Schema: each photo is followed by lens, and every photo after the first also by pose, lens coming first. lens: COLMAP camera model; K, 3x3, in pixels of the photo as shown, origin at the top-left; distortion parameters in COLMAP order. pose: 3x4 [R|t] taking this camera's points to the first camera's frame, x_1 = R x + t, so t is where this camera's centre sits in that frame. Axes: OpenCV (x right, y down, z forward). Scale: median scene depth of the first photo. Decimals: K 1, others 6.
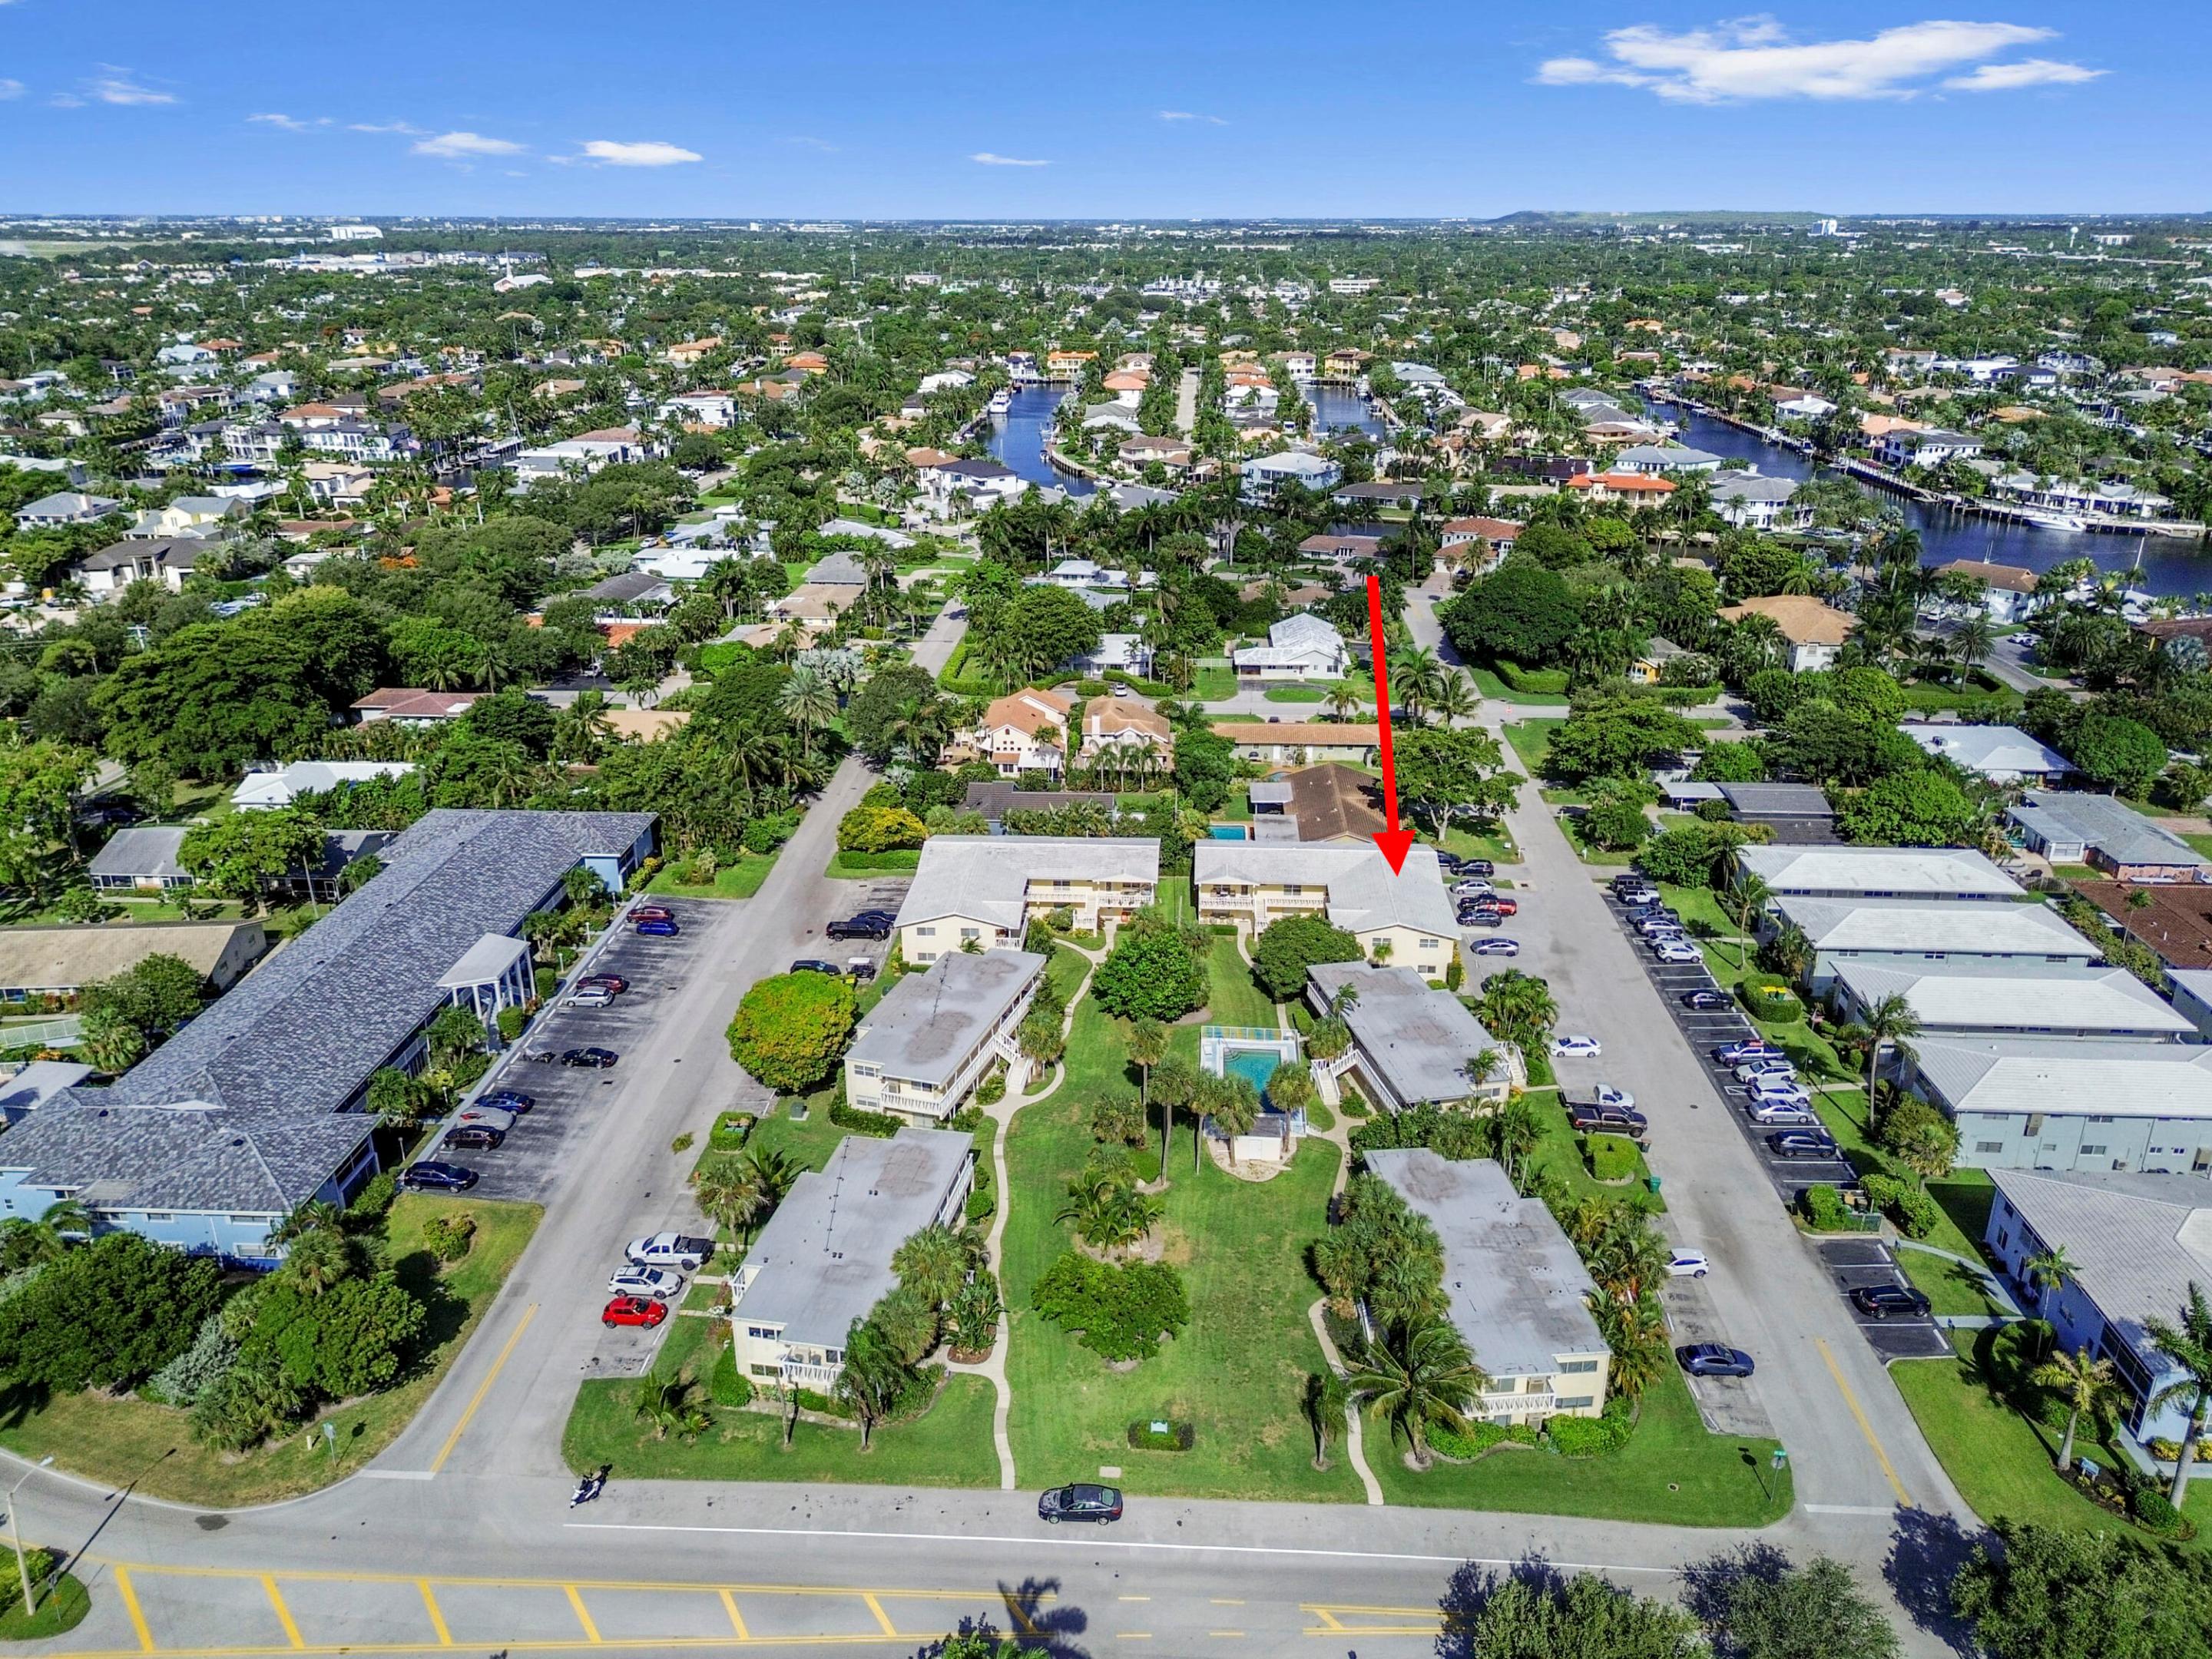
lens RADIAL K [[1586.6, 0, 1111.7], [0, 1586.6, 817.8], [0, 0, 1]] dist [0.070838, -0.066020]
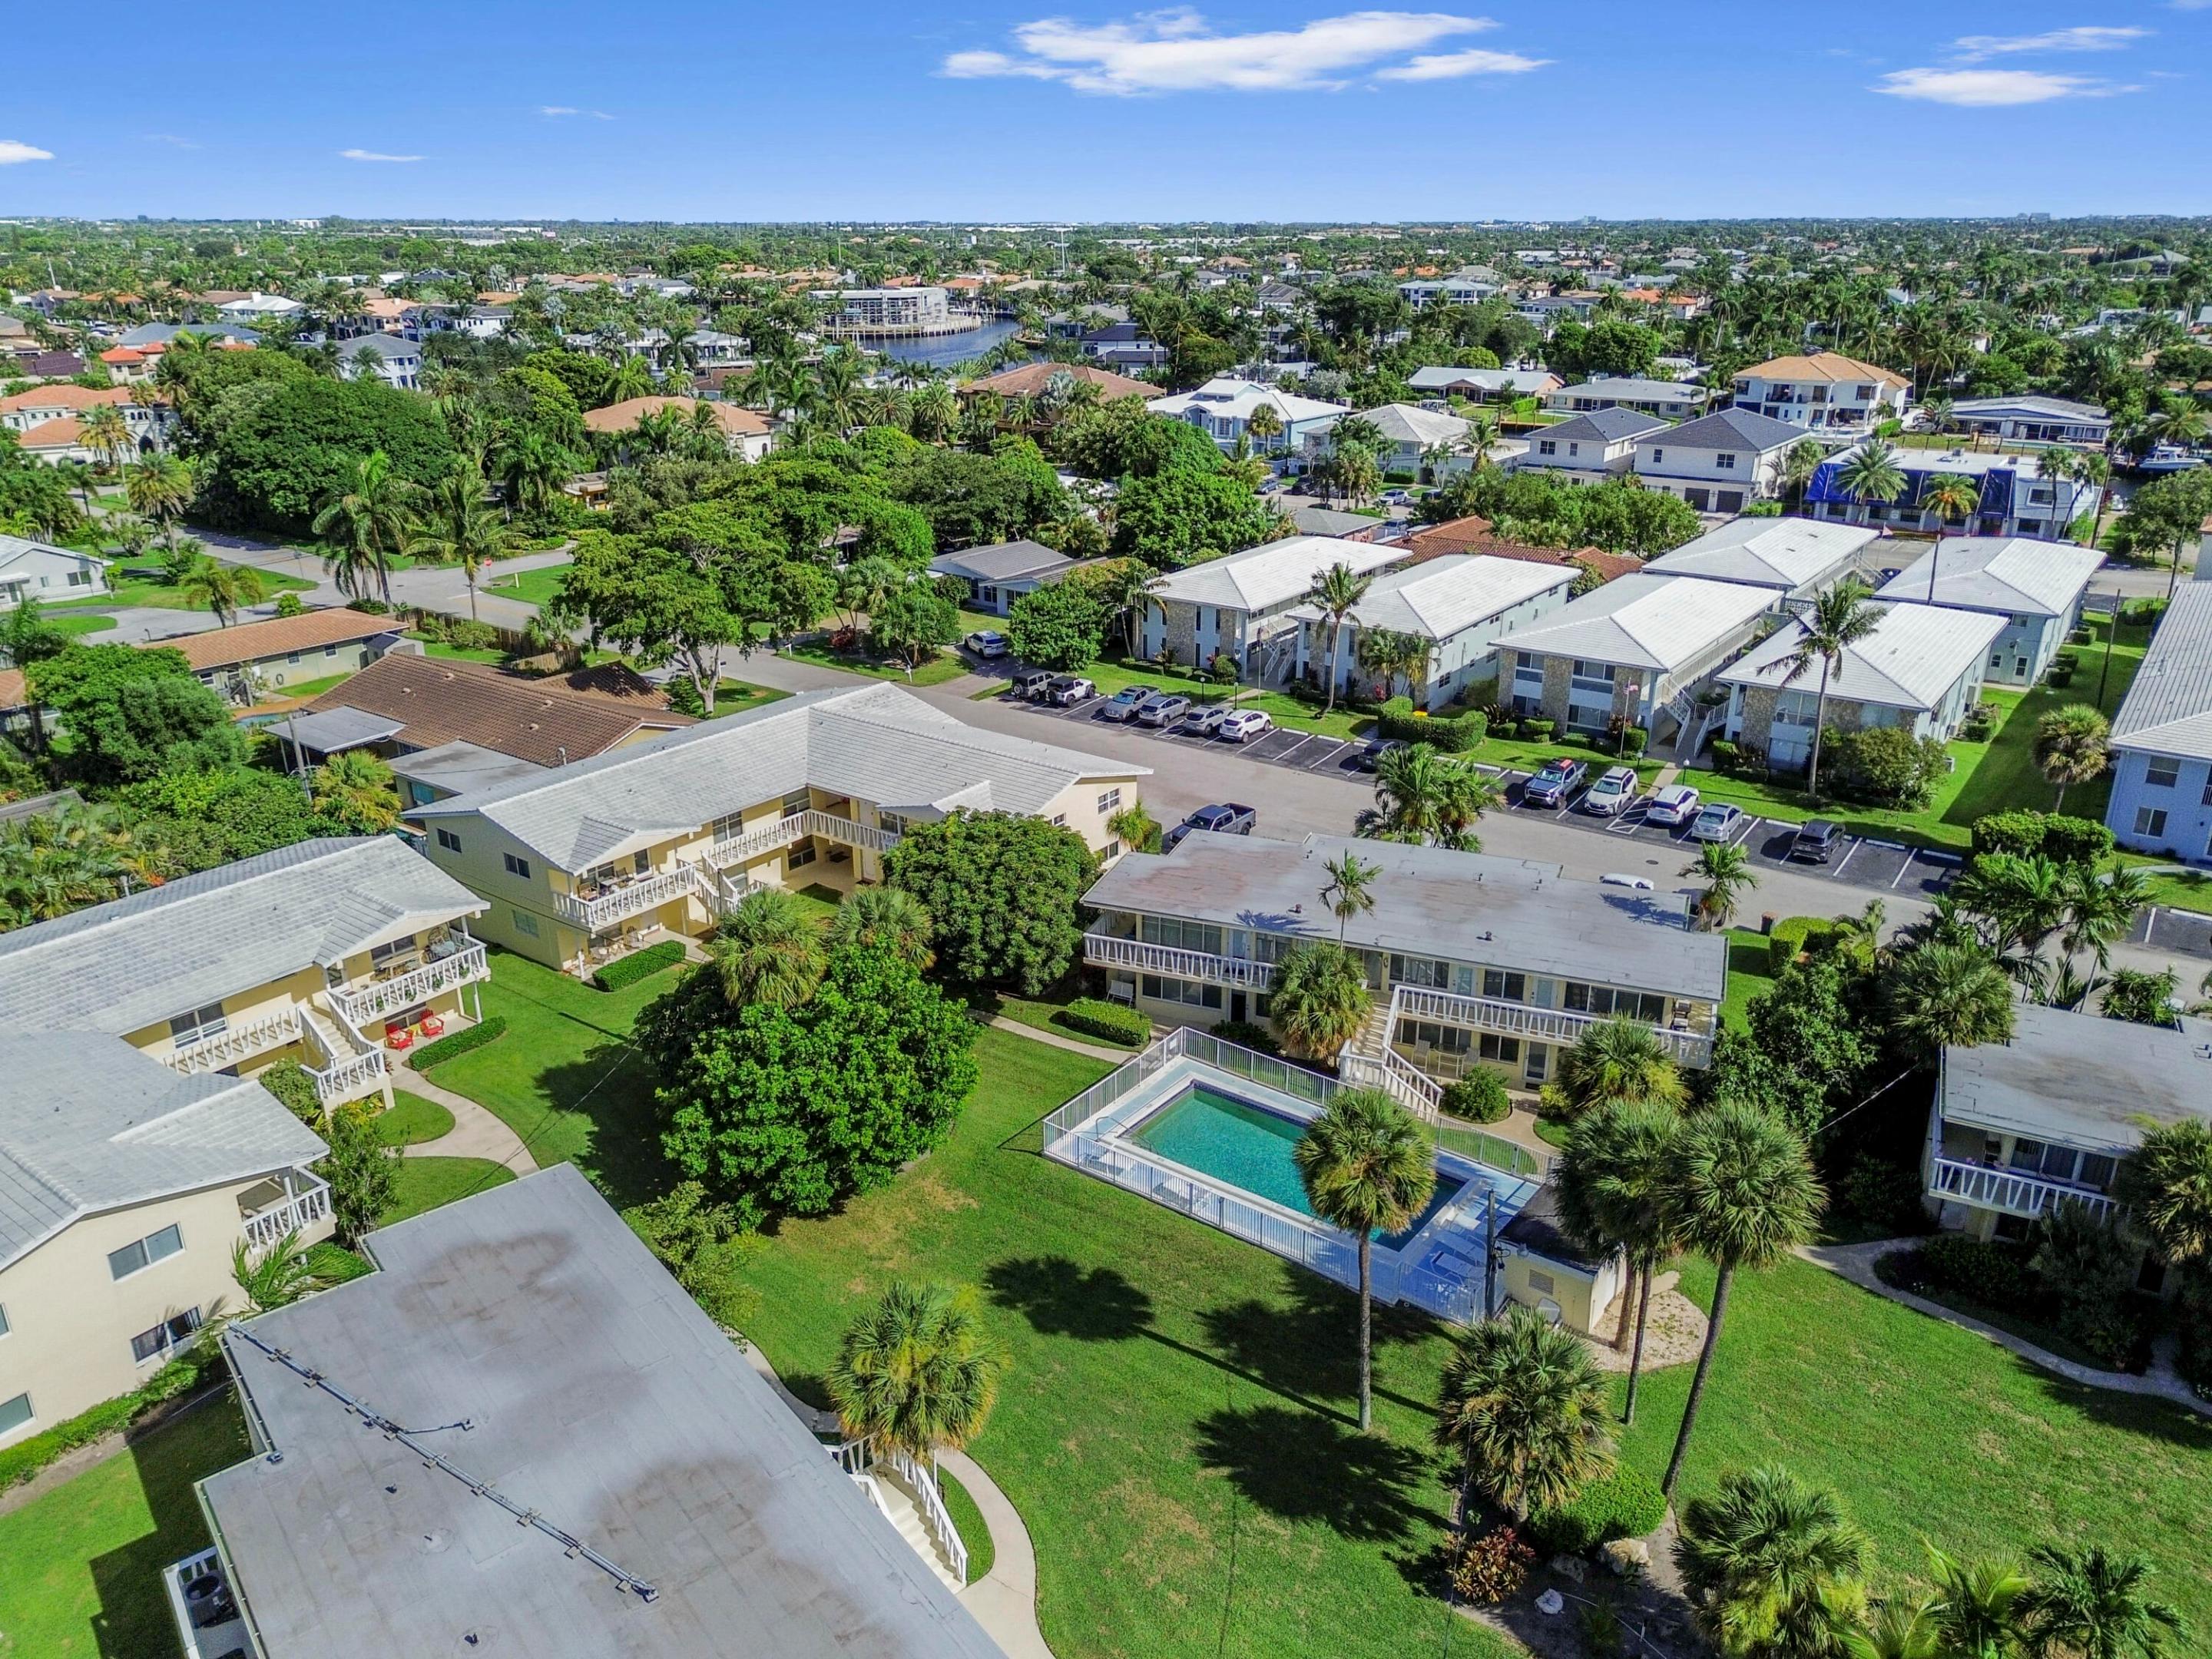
lens RADIAL K [[1550.6, 0, 1107.0], [0, 1550.6, 869.0], [0, 0, 1]] dist [0.062438, -0.061752]
pose [[0.539998, -0.318913, 0.778907, -0.178312], [0.297203, 0.938069, 0.178036, 0.009476], [-0.787447, 0.135354, 0.601338, 0.646359]]
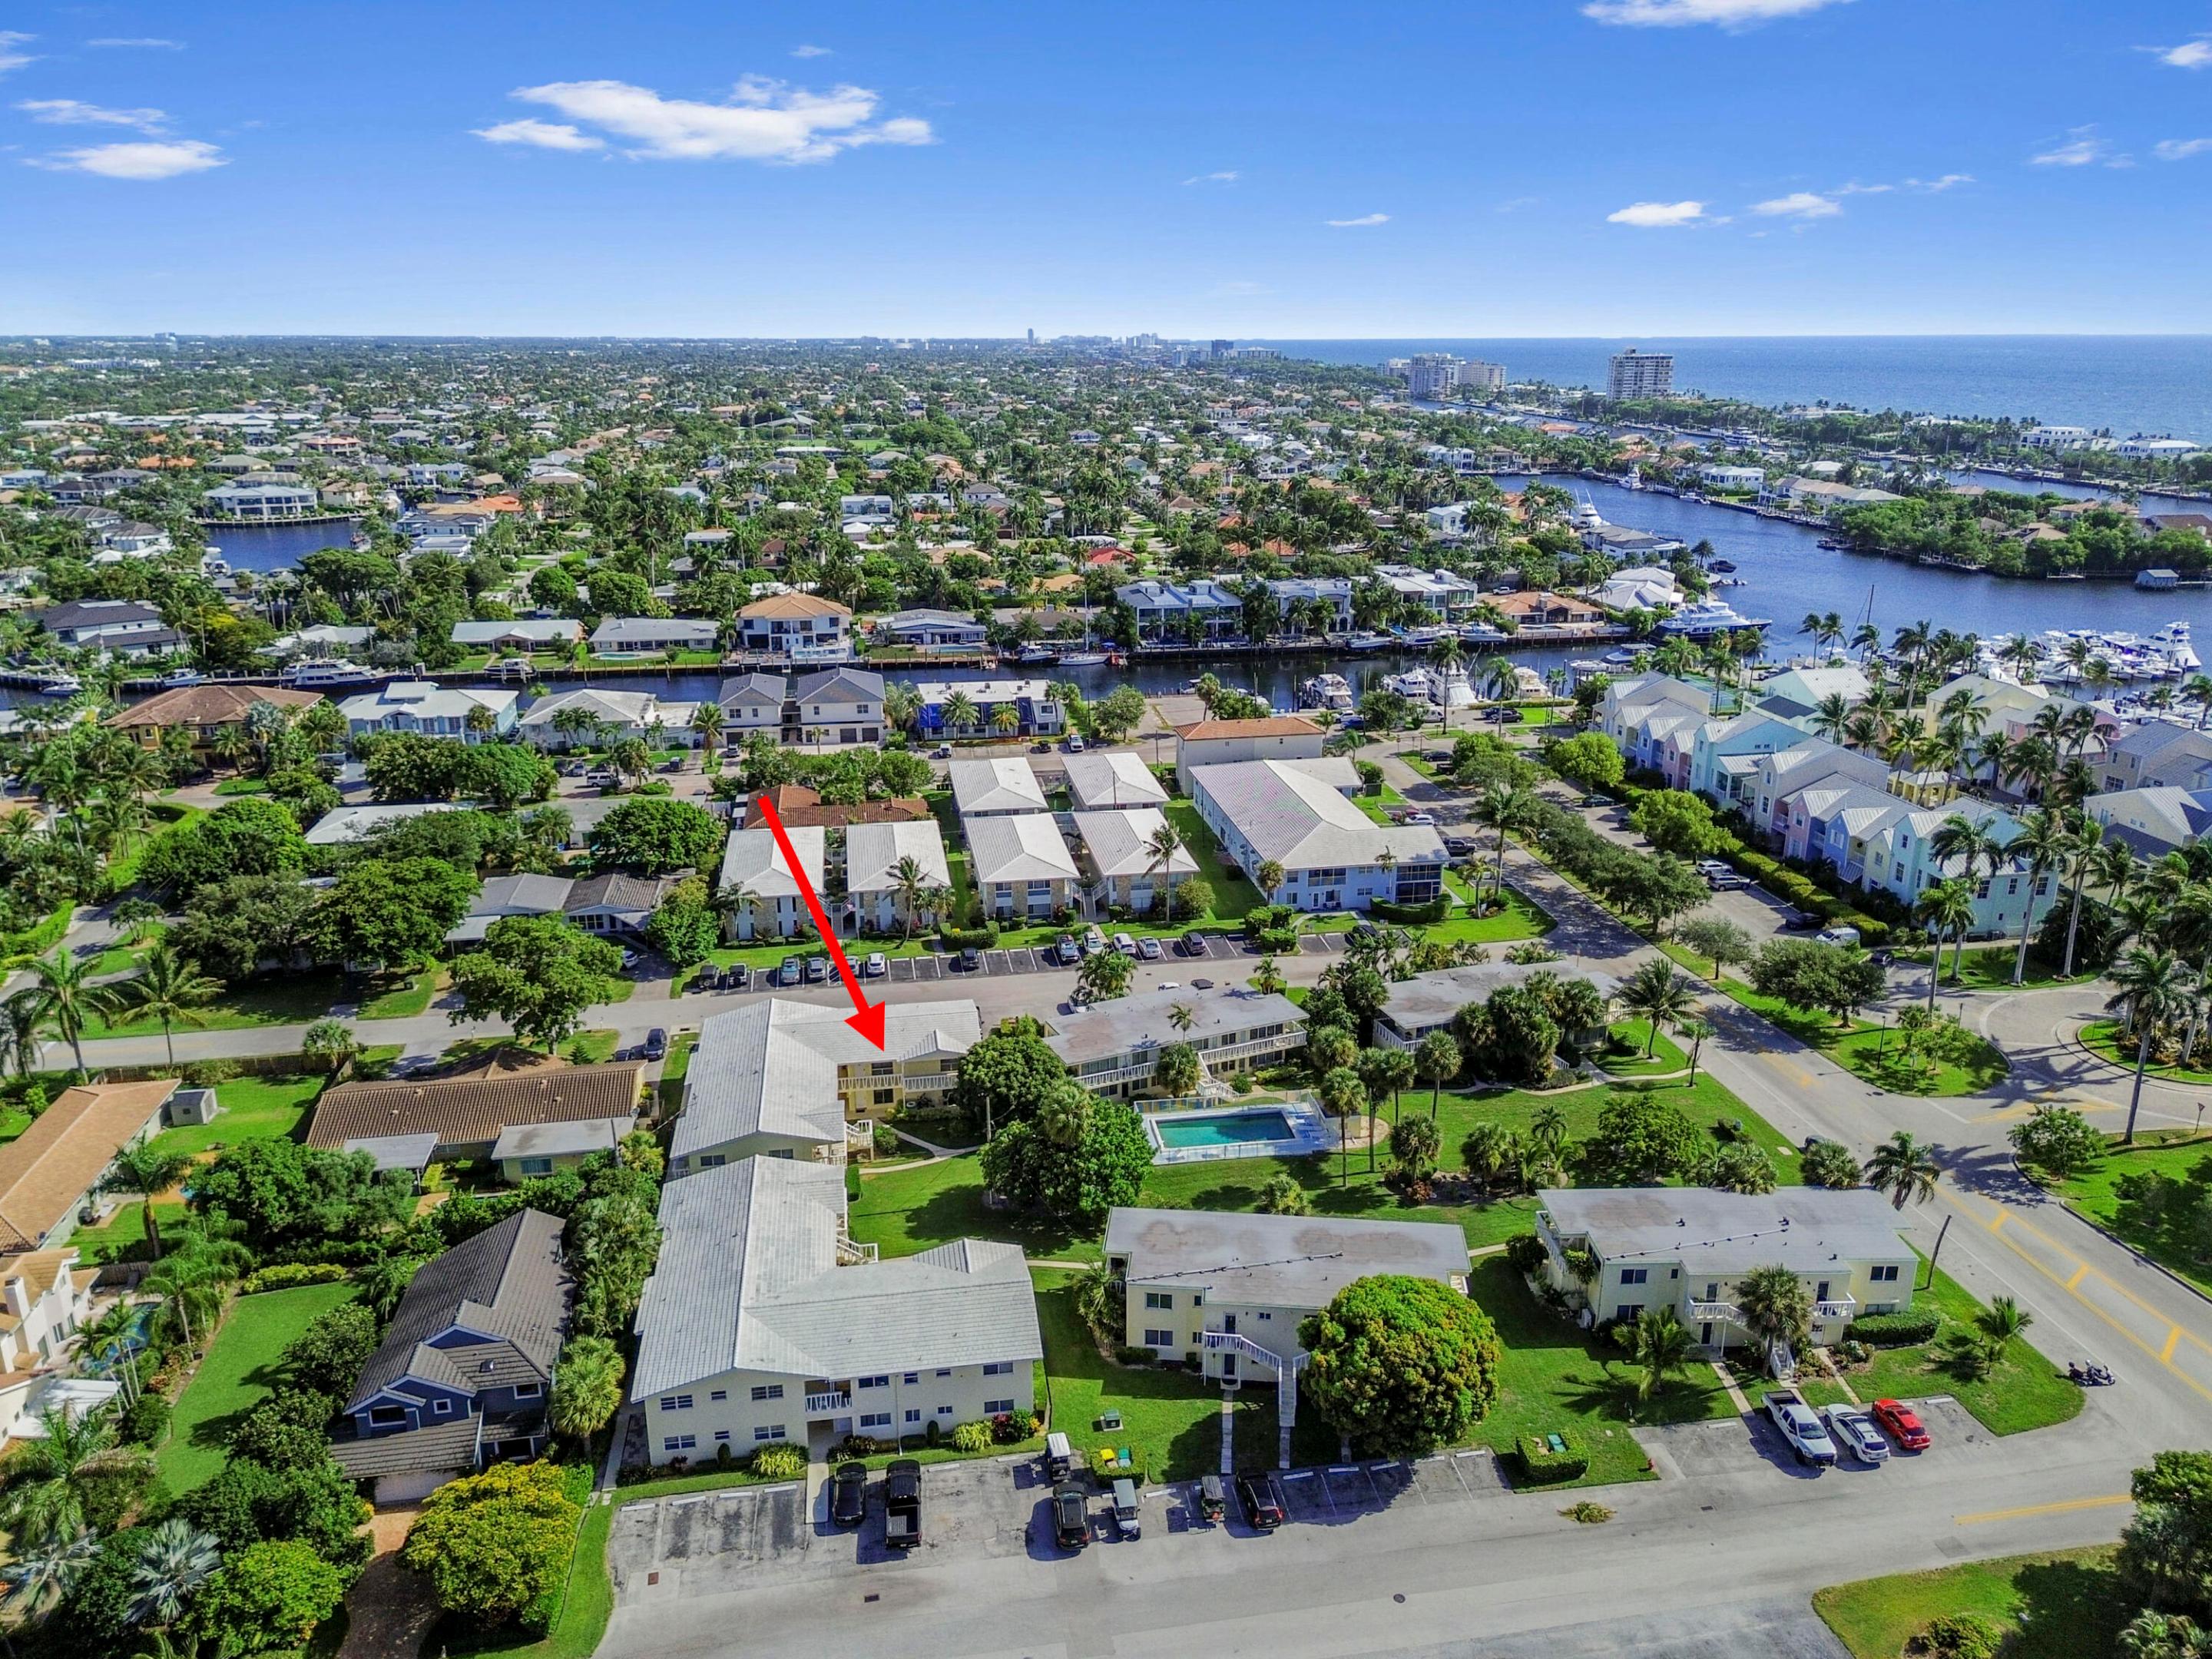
lens RADIAL K [[1586.6, 0, 1111.7], [0, 1586.6, 817.8], [0, 0, 1]] dist [0.070838, -0.066020]
pose [[-0.227164, -0.279383, 0.932921, -0.622811], [0.346349, 0.872157, 0.345521, -0.302732], [-0.910186, 0.401606, -0.101359, 0.888718]]
